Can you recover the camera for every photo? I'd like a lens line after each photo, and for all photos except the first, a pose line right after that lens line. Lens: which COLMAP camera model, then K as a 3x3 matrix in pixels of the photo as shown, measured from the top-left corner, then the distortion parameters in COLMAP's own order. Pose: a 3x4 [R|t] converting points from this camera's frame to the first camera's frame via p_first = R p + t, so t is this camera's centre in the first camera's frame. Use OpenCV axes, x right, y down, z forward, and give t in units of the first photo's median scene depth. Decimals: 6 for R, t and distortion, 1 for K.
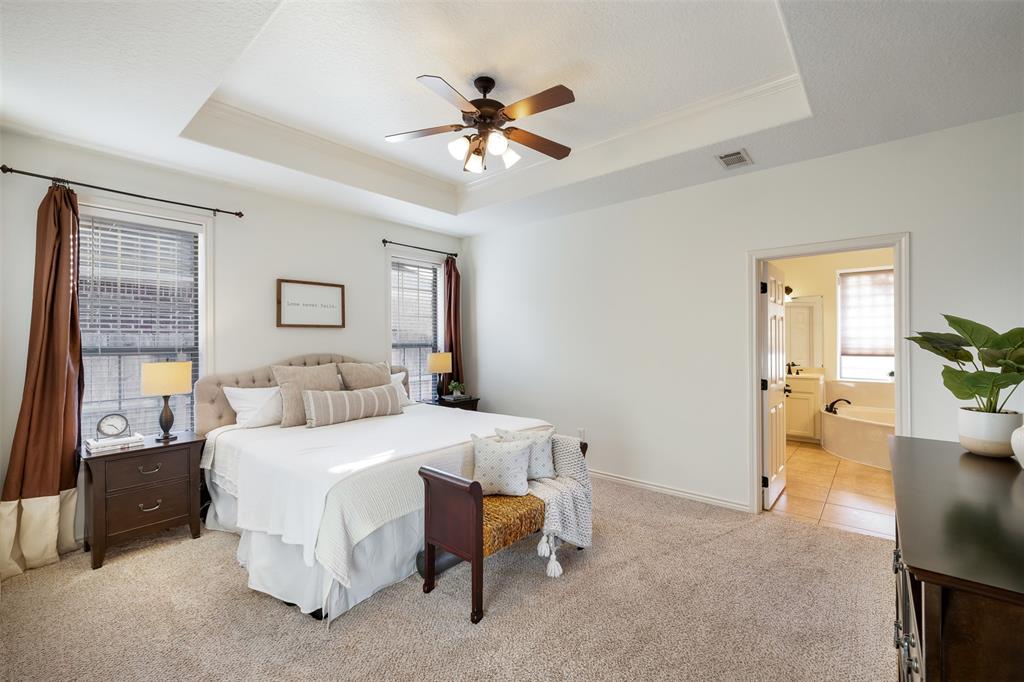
lens RADIAL K [[433.4, 0, 470.8], [0, 433.4, 342.3], [0, 0, 1]] dist [0.002210, 0.000237]
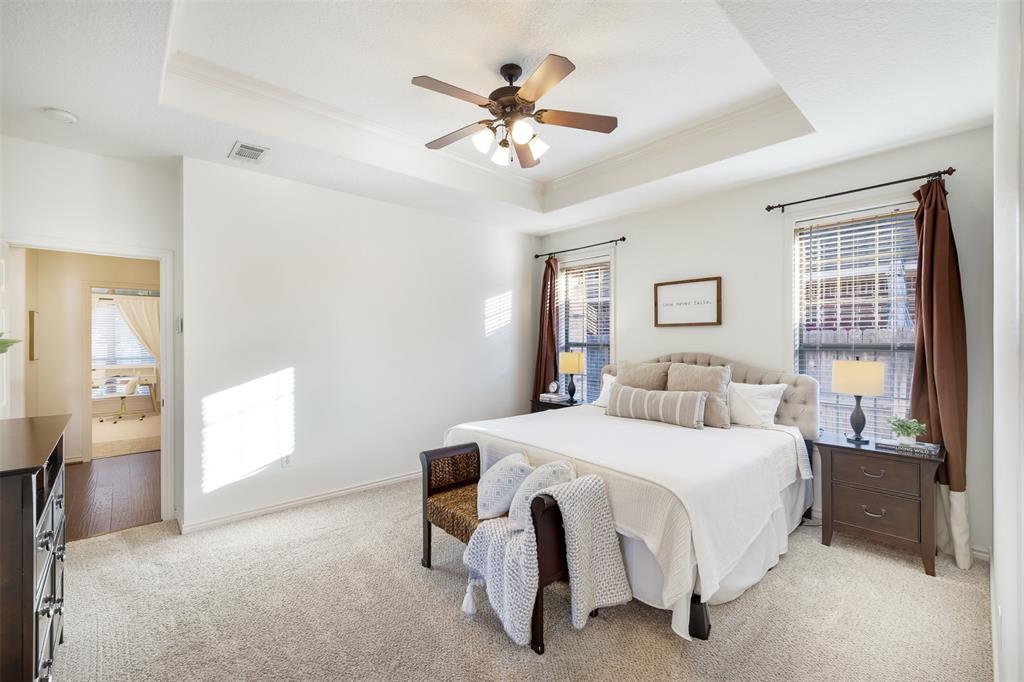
lens RADIAL K [[427.7, 0, 511.4], [0, 427.7, 339.4], [0, 0, 1]] dist [0.003106, 0.000485]
pose [[-0.071299, 0.006197, -0.997436, 0.332567], [-0.004258, 0.999970, 0.006517, -0.004376], [0.997446, 0.004712, -0.071271, 0.347494]]
